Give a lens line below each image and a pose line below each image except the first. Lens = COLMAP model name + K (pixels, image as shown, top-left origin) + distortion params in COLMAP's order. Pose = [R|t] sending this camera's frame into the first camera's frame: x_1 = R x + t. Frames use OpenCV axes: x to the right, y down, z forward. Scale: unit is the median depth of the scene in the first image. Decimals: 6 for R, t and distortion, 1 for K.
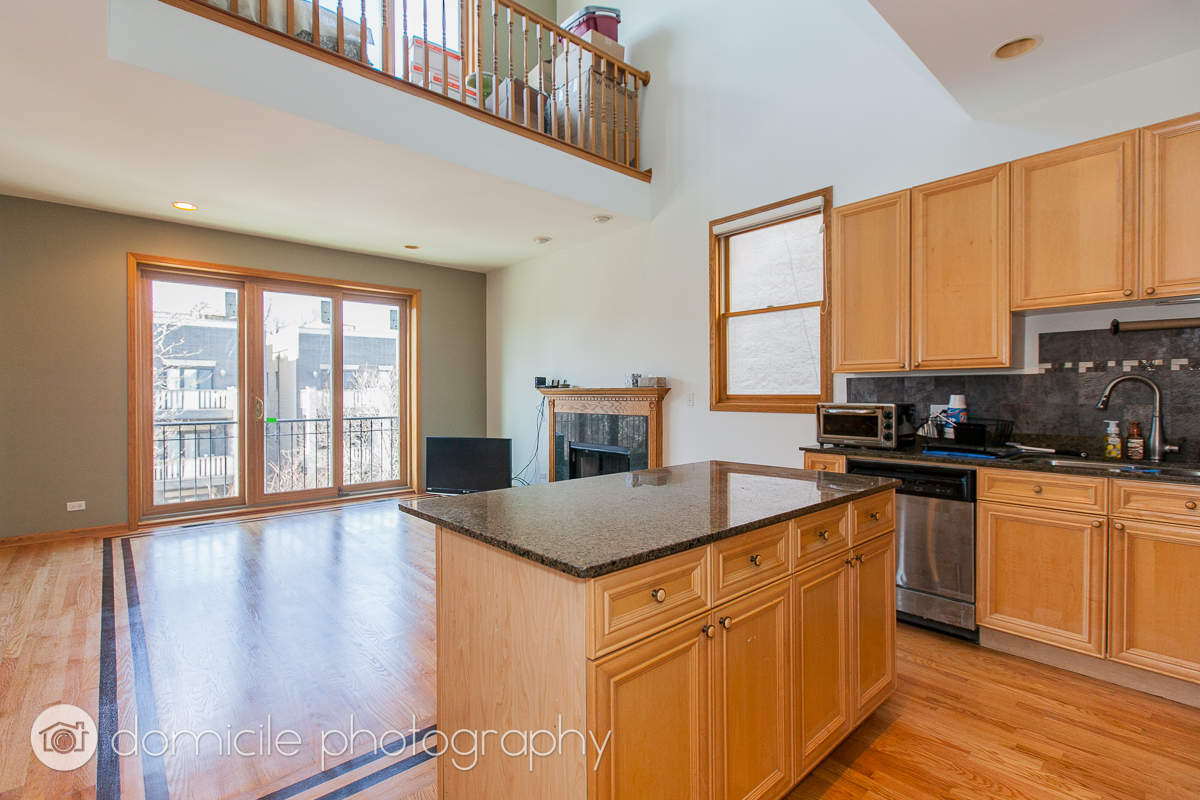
lens RADIAL K [[545.8, 0, 581.1], [0, 545.8, 396.8], [0, 0, 1]] dist [0.000352, 0.000009]
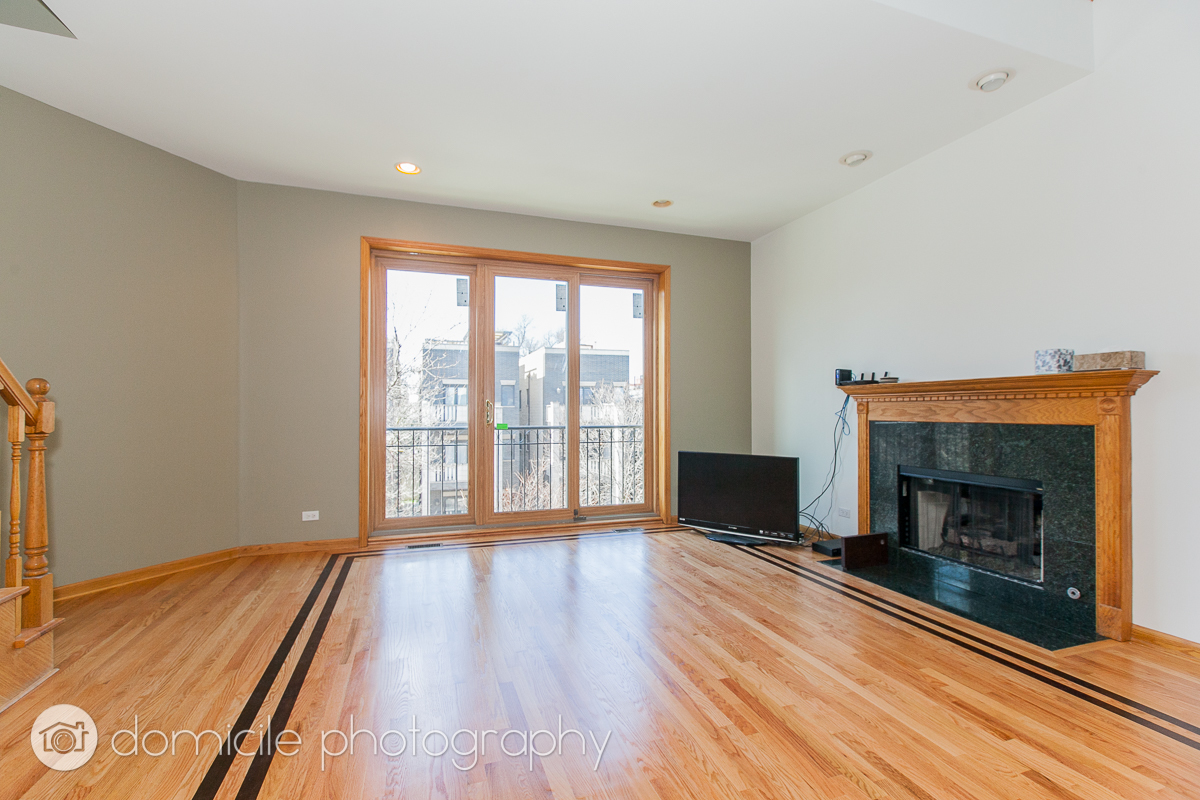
lens RADIAL K [[534.6, 0, 599.8], [0, 534.6, 407.1], [0, 0, 1]] dist [-0.002464, -0.000339]
pose [[0.929306, -0.000361, -0.369309, -0.148337], [-0.004075, 0.999929, -0.011230, 0.027172], [0.369287, 0.011941, 0.929239, 0.352946]]
